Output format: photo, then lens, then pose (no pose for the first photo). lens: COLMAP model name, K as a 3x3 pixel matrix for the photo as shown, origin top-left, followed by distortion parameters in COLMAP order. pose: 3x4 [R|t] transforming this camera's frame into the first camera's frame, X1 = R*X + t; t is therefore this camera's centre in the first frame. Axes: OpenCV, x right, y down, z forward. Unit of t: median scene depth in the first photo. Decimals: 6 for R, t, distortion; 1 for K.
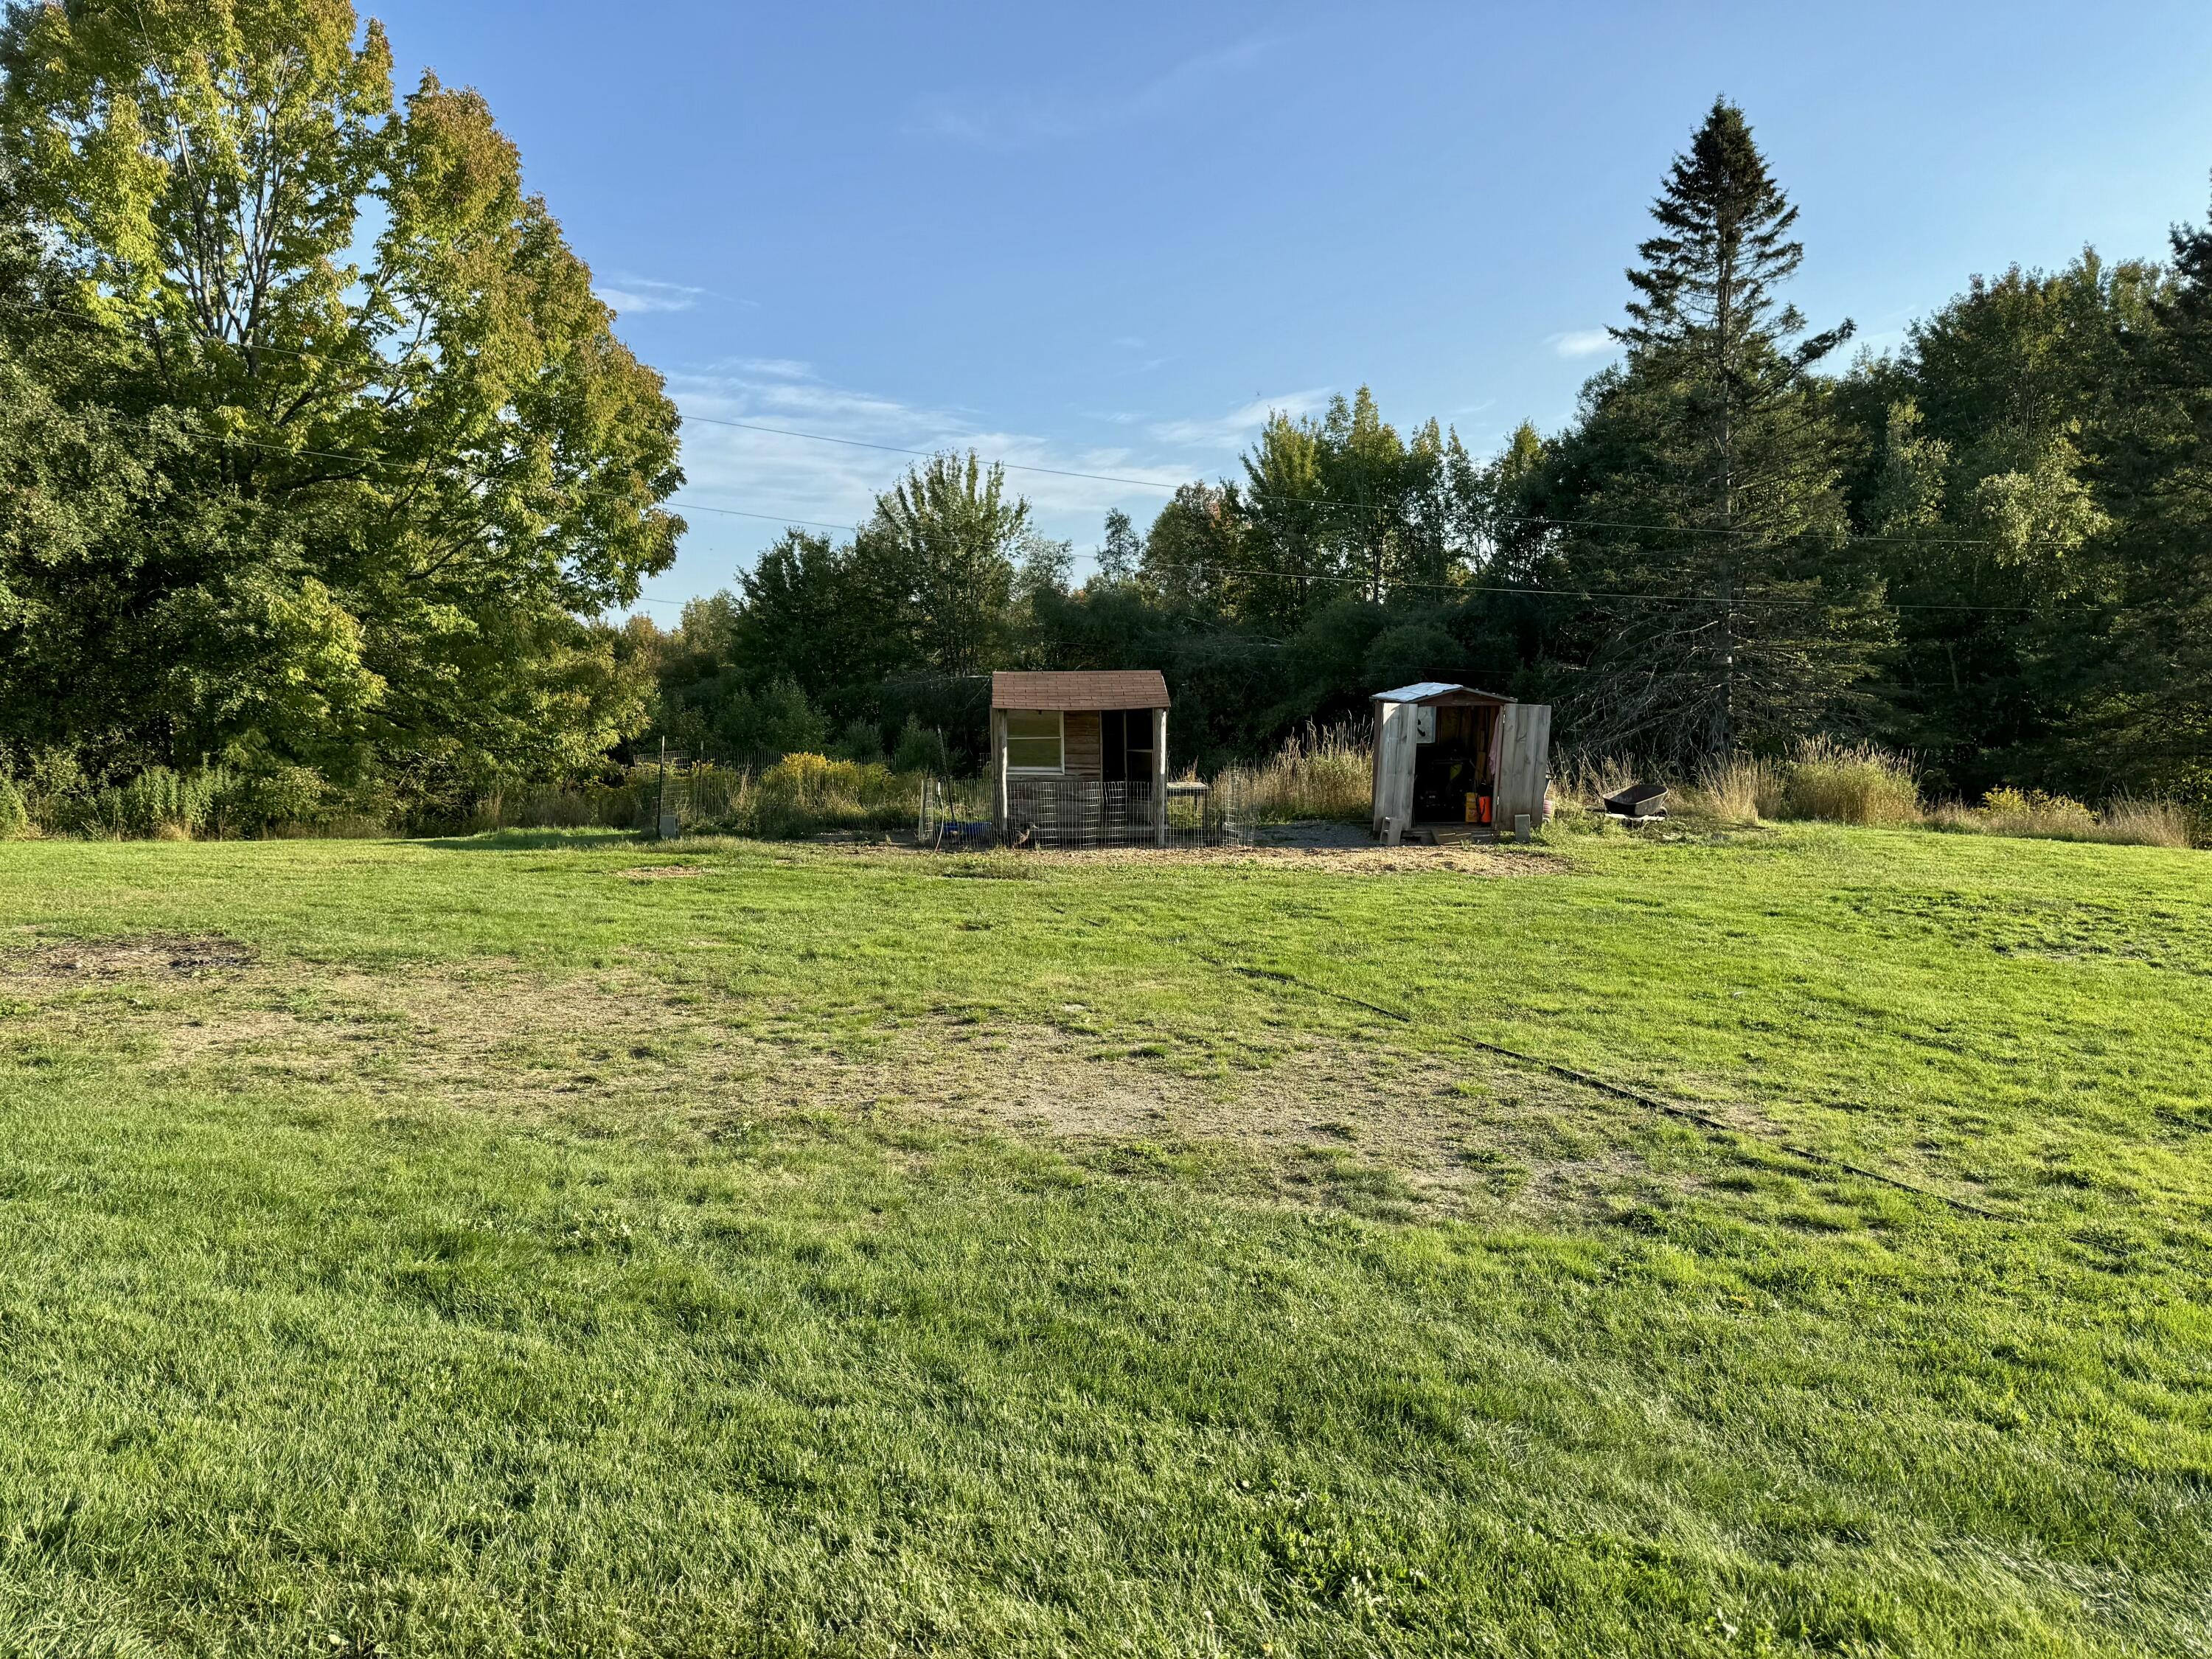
lens RADIAL K [[1558.7, 0, 1116.3], [0, 1558.7, 838.3], [0, 0, 1]] dist [0.005927, -0.013685]
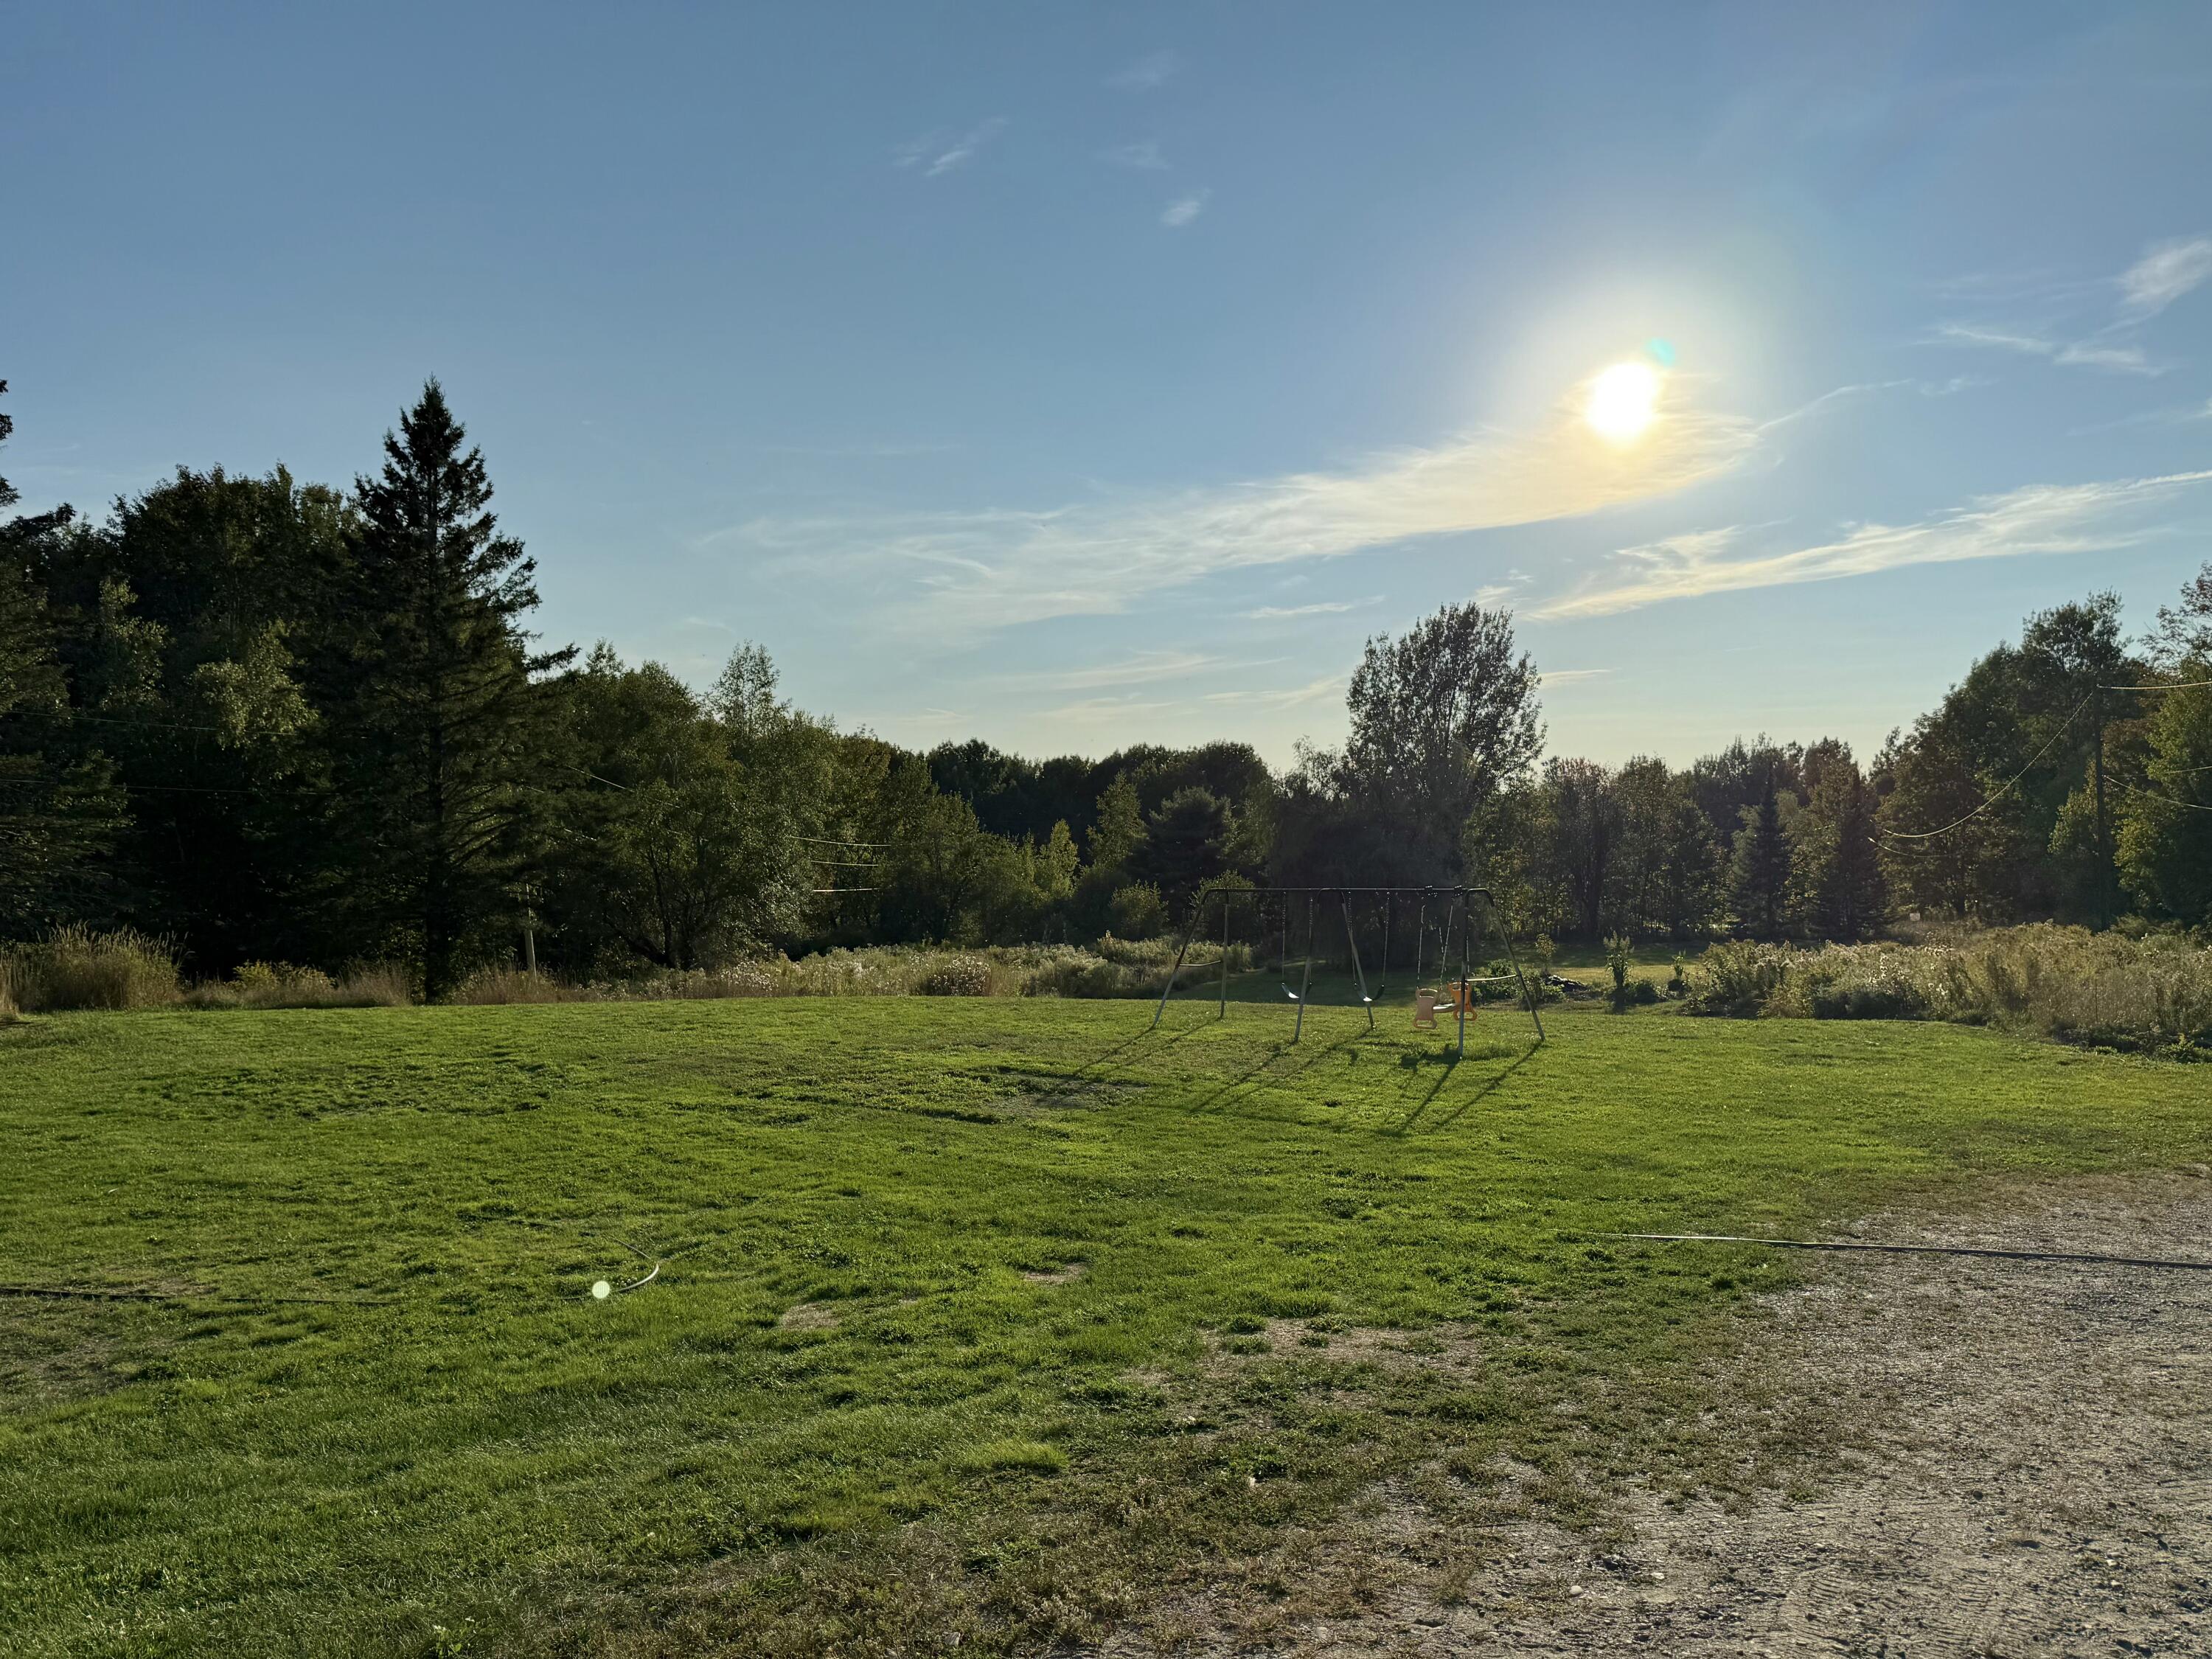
lens RADIAL K [[1558.7, 0, 1110.2], [0, 1558.7, 838.9], [0, 0, 1]] dist [0.005927, -0.013685]
pose [[0.502027, 0.000187, 0.864852, -0.087950], [0.083311, 0.995339, -0.048576, -0.016332], [-0.860830, 0.096438, 0.499671, -0.088967]]
